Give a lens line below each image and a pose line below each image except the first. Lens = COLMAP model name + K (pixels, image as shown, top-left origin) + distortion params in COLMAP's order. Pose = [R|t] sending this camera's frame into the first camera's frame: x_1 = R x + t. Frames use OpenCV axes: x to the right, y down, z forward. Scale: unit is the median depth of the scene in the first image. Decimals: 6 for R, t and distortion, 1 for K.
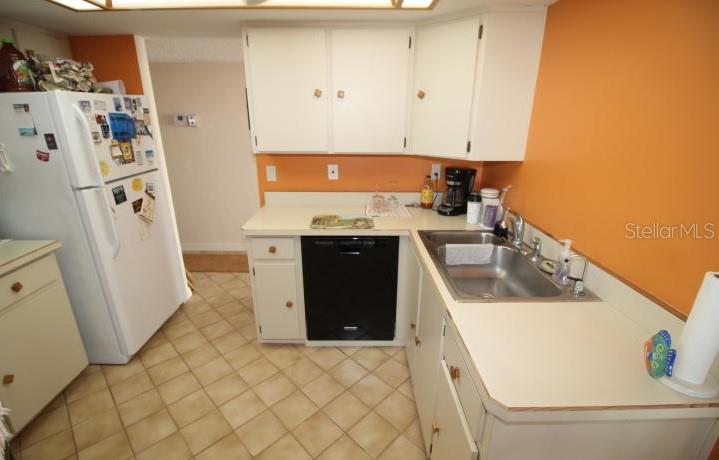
lens RADIAL K [[332.0, 0, 355.6], [0, 332.0, 234.4], [0, 0, 1]] dist [-0.009588, -0.008601]
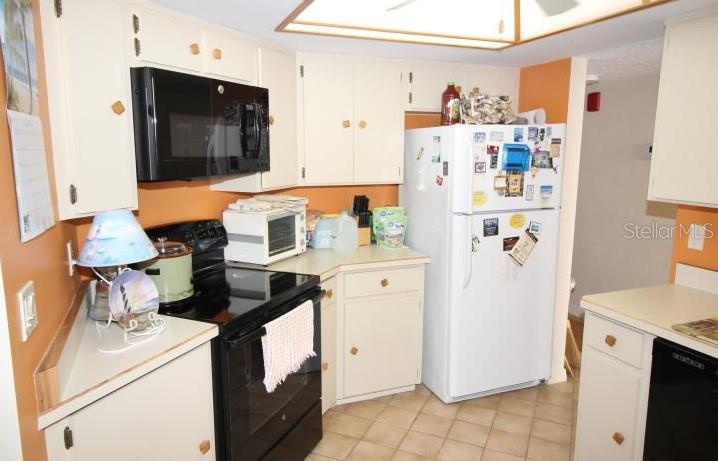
lens RADIAL K [[499.3, 0, 360.7], [0, 499.3, 231.2], [0, 0, 1]] dist [0.000860, 0.000893]
pose [[0.367835, 0.151660, -0.917440, 0.429458], [-0.310943, 0.949878, 0.032354, -0.037055], [0.876363, 0.273371, 0.396556, 0.104599]]
